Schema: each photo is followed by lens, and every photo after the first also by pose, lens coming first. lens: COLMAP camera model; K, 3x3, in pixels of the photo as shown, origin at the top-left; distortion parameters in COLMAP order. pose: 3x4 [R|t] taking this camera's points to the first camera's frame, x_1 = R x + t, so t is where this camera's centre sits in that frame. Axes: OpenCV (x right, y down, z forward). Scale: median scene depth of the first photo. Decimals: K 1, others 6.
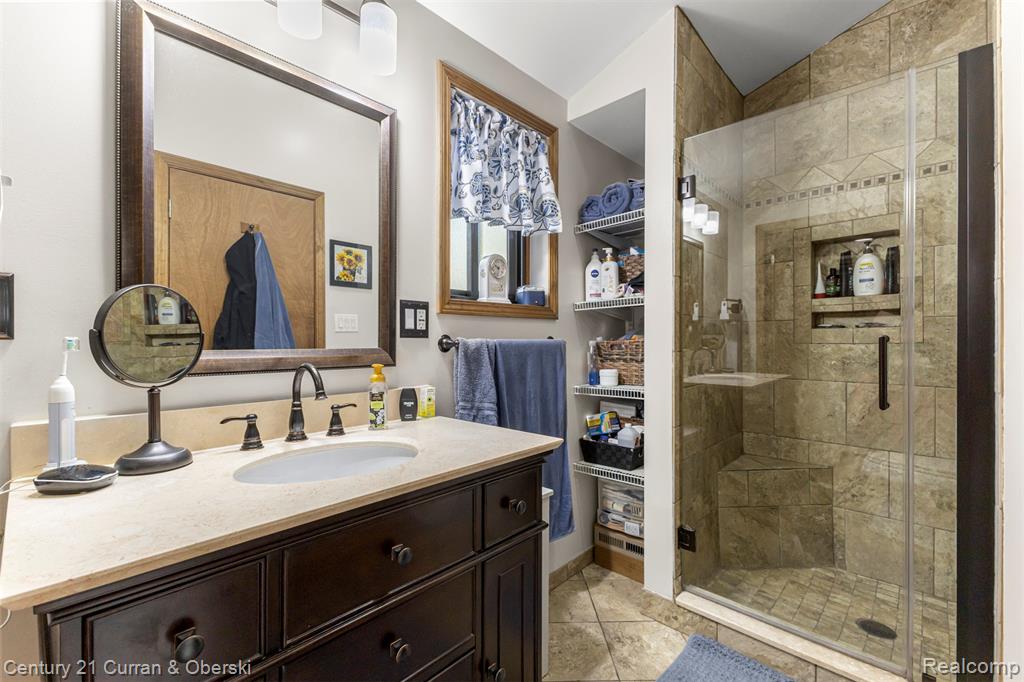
lens RADIAL K [[442.9, 0, 514.4], [0, 442.9, 341.7], [0, 0, 1]] dist [0.010991, -0.000861]
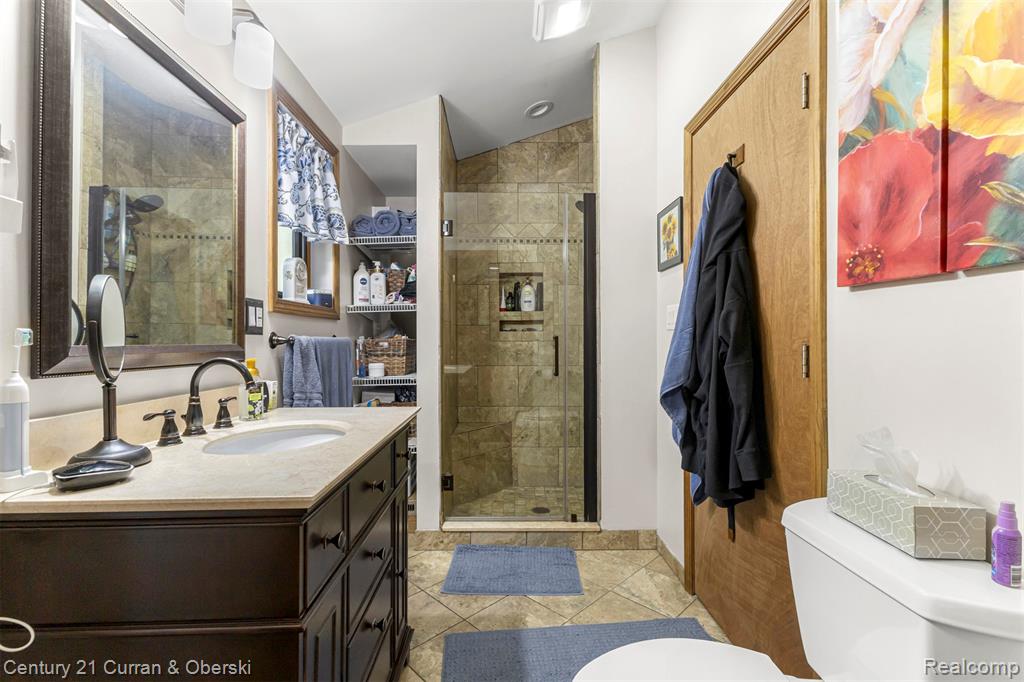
lens RADIAL K [[442.9, 0, 508.1], [0, 442.9, 342.7], [0, 0, 1]] dist [0.010991, -0.000861]
pose [[0.731553, -0.003684, 0.681775, -0.354393], [0.004964, 0.999988, 0.000077, 0.009233], [-0.681767, 0.003328, 0.731562, -0.117518]]
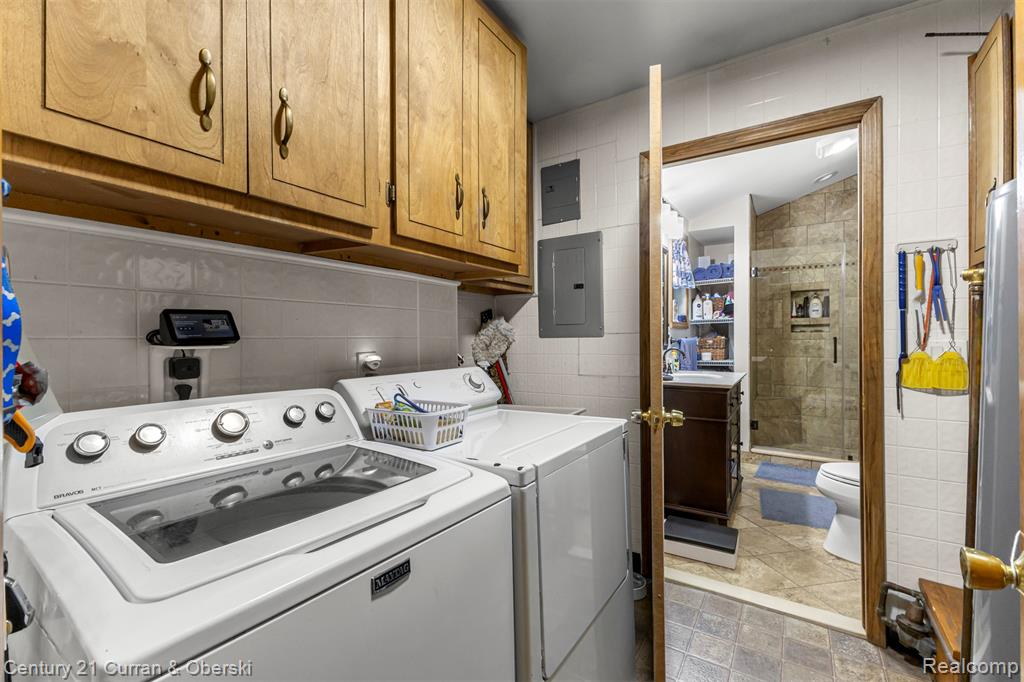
lens RADIAL K [[442.9, 0, 513.2], [0, 442.9, 337.0], [0, 0, 1]] dist [0.010991, -0.000861]
pose [[0.984716, -0.003273, 0.174136, -1.072972], [0.003364, 0.999994, -0.000226, -0.013129], [-0.174135, 0.000808, 0.984722, -0.909787]]
